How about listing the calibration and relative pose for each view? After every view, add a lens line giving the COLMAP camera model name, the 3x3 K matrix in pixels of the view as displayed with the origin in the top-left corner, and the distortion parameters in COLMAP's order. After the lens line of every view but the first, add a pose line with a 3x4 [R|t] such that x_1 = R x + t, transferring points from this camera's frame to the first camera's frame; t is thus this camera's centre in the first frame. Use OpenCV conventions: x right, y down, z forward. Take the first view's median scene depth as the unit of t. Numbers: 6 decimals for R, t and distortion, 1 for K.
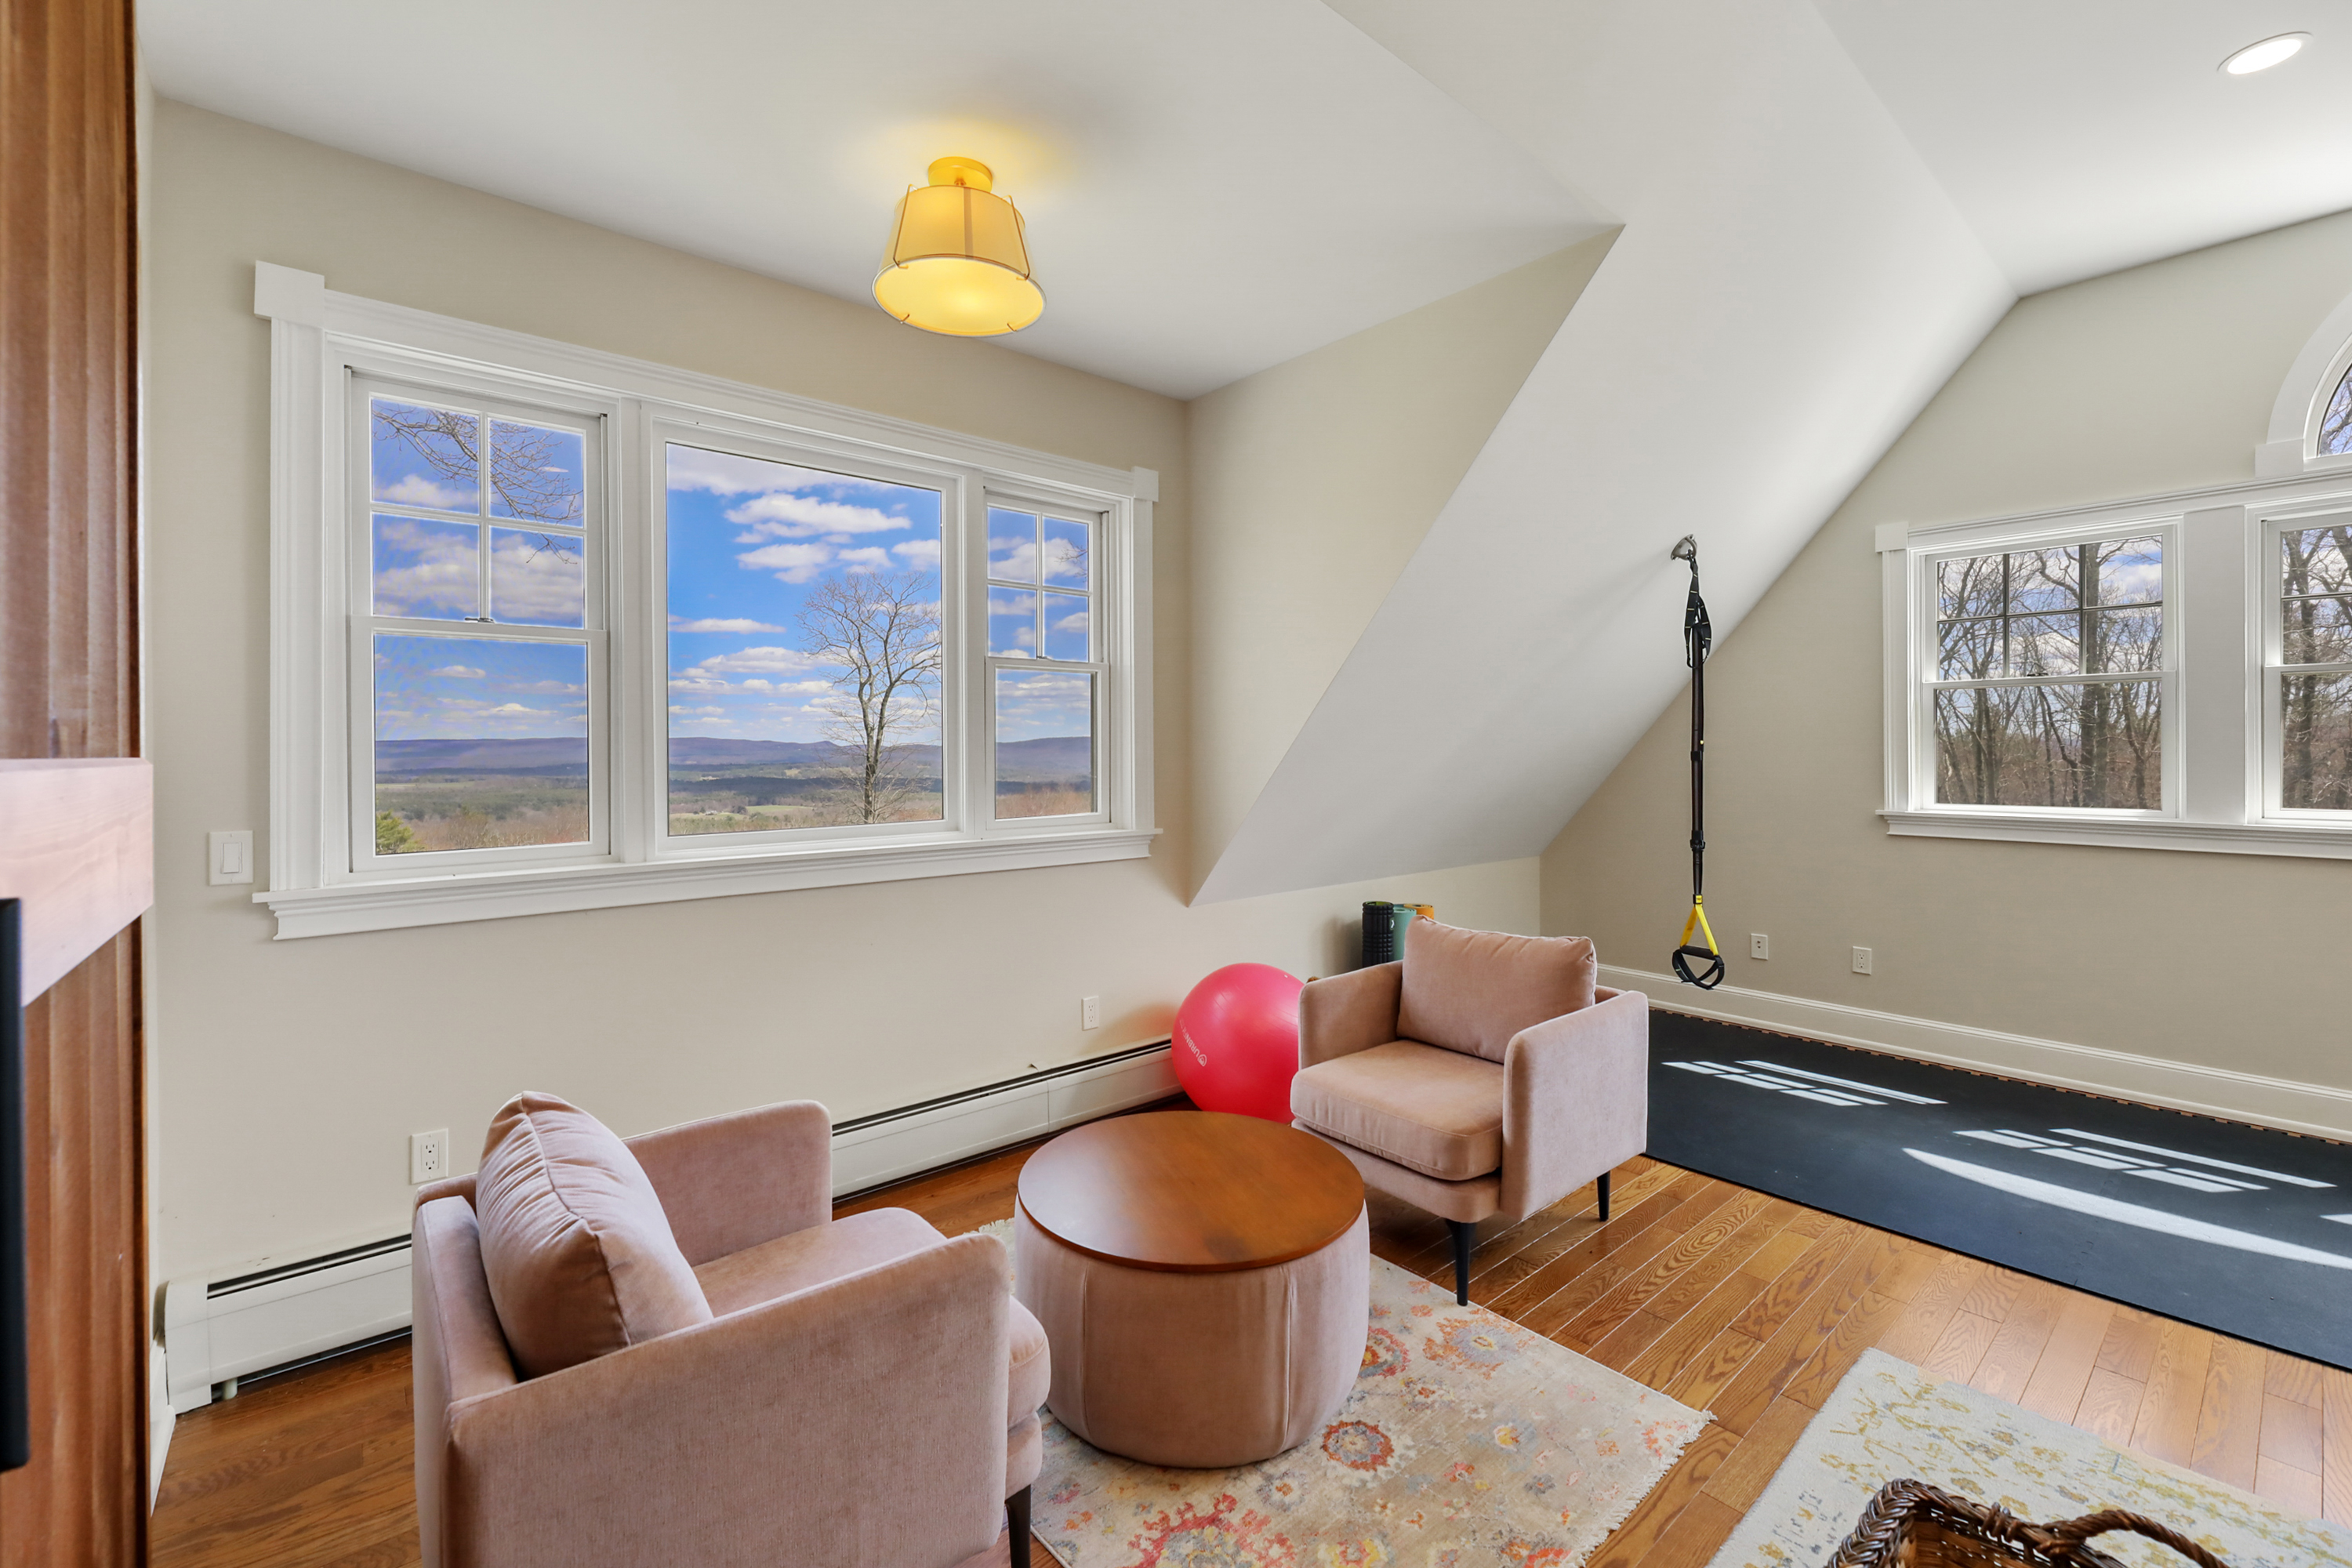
lens RADIAL K [[984.9, 0, 1172.8], [0, 984.9, 746.5], [0, 0, 1]] dist [0.000029, -0.002025]
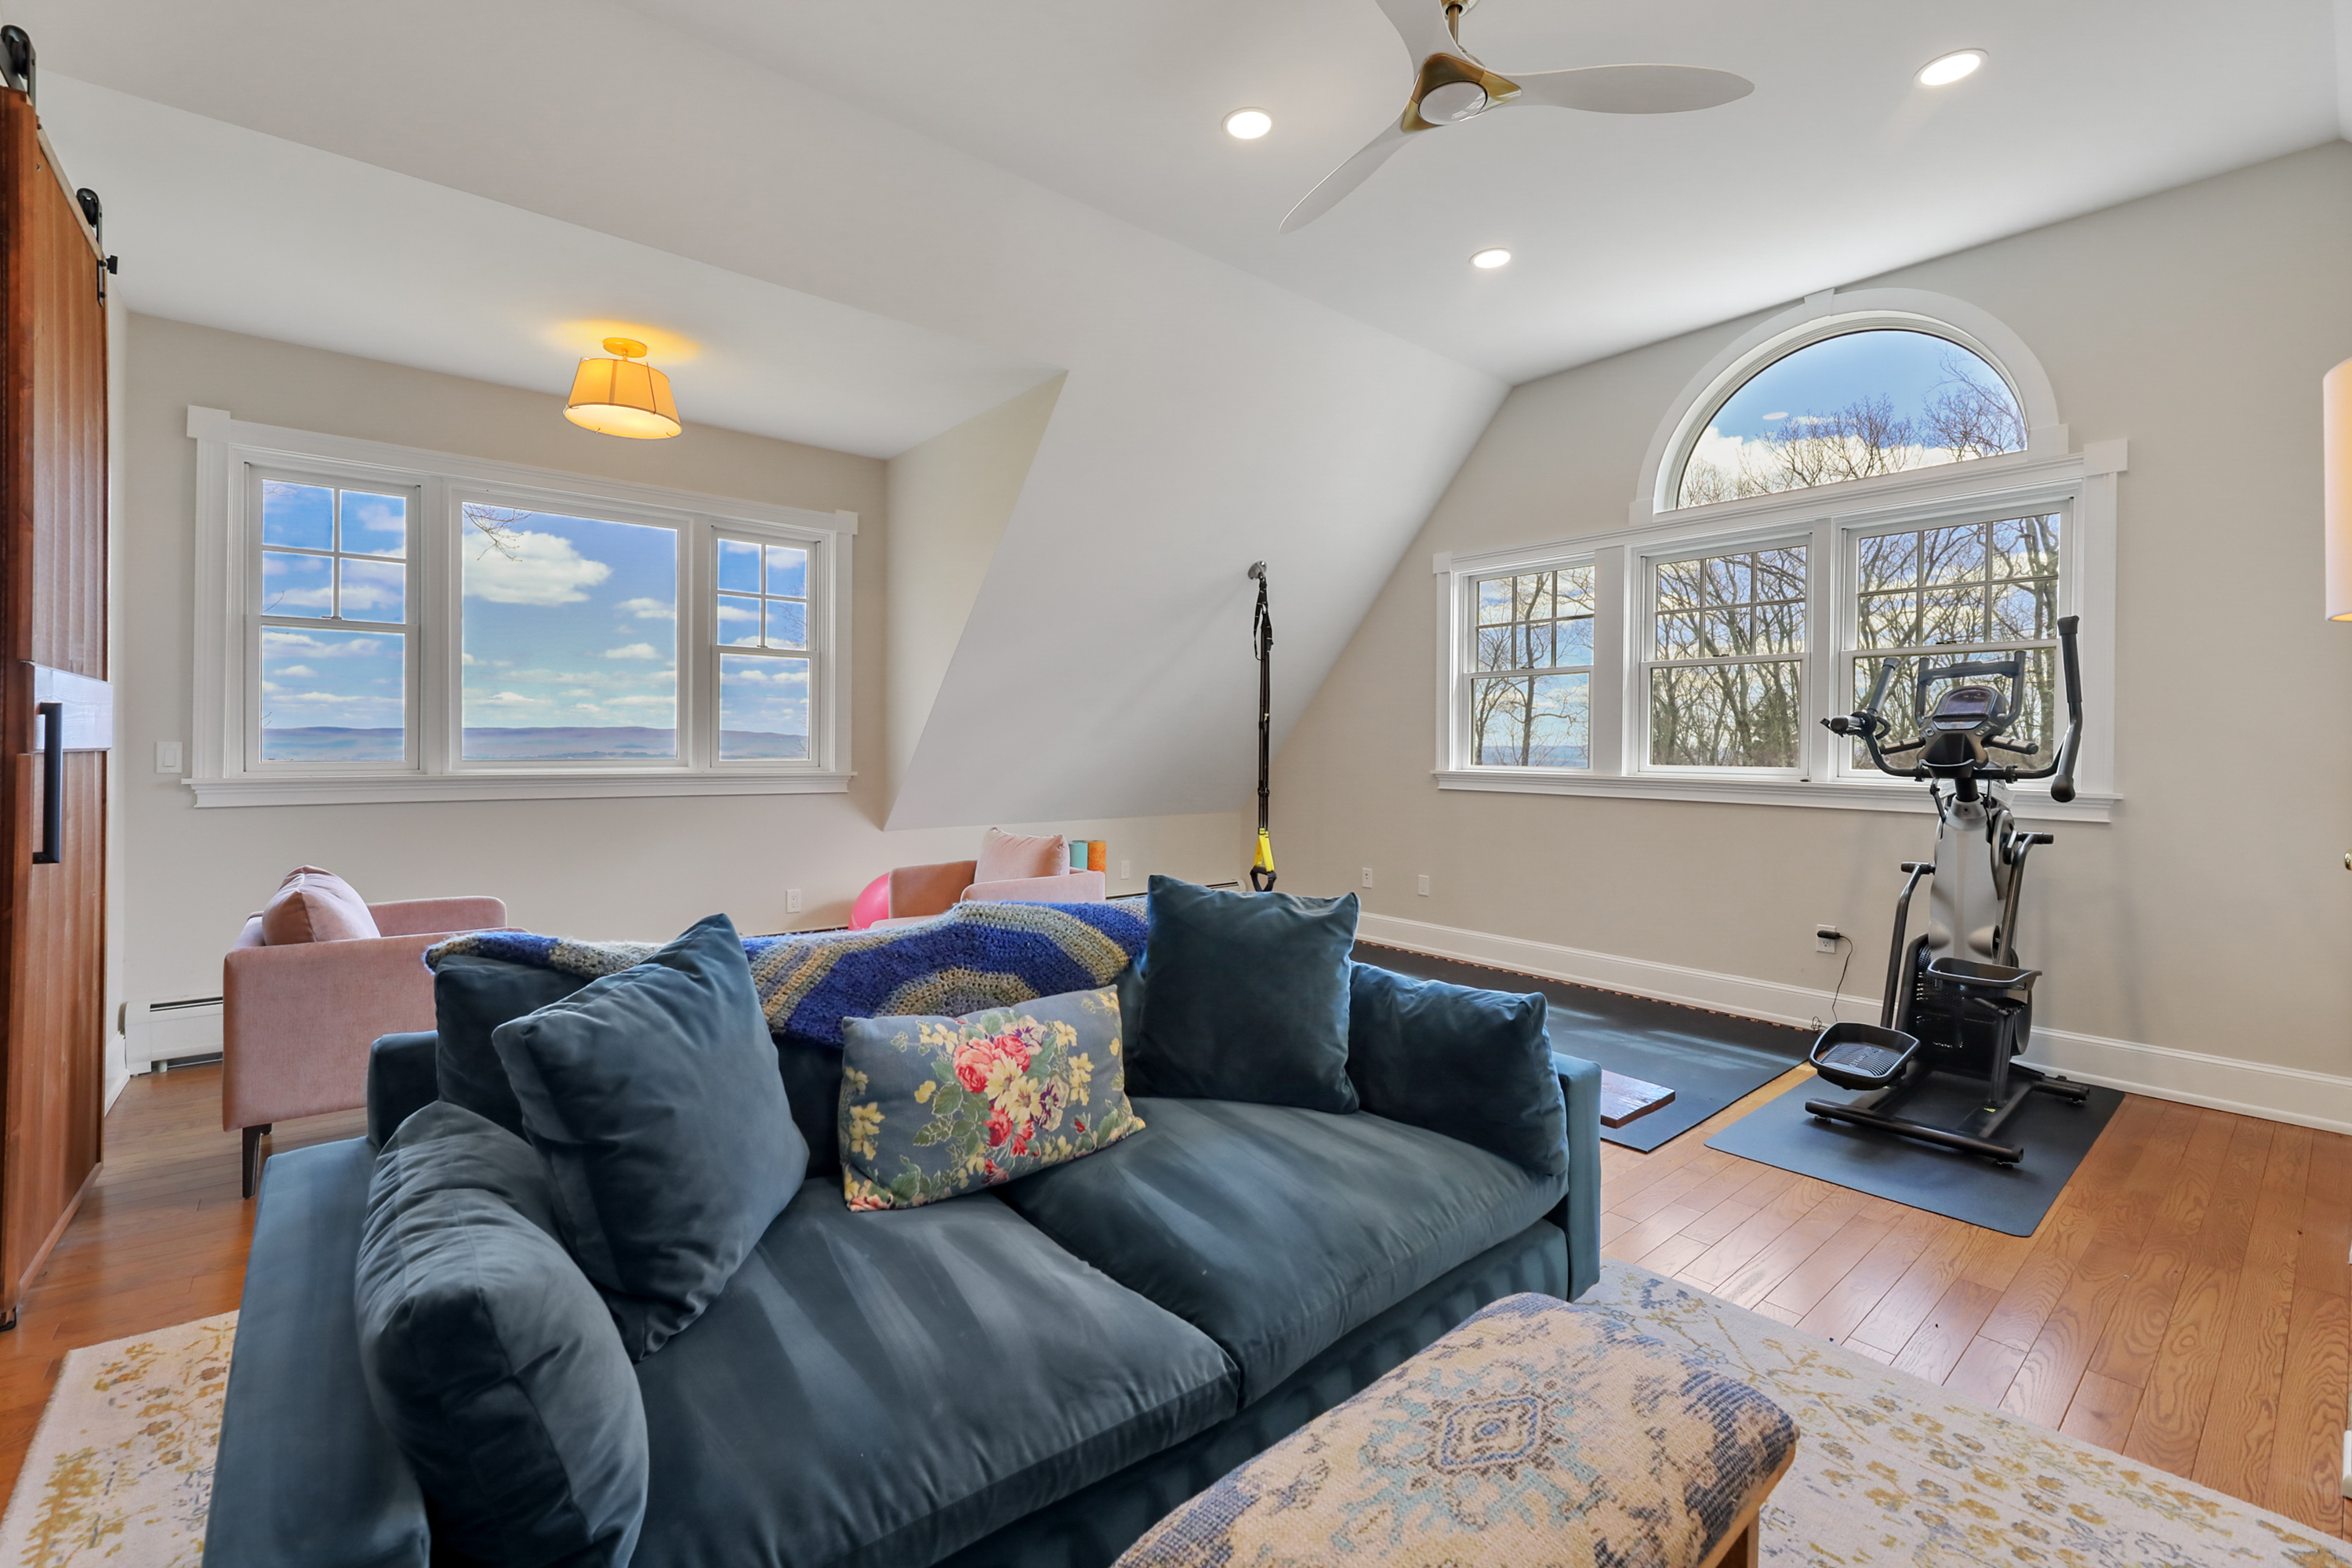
lens RADIAL K [[984.9, 0, 1149.4], [0, 984.9, 741.7], [0, 0, 1]] dist [0.000029, -0.002025]
pose [[0.999837, 0.012471, -0.013041, 0.498758], [-0.012479, 0.999922, -0.000585, 0.044016], [0.013032, 0.000748, 0.999915, -0.444768]]
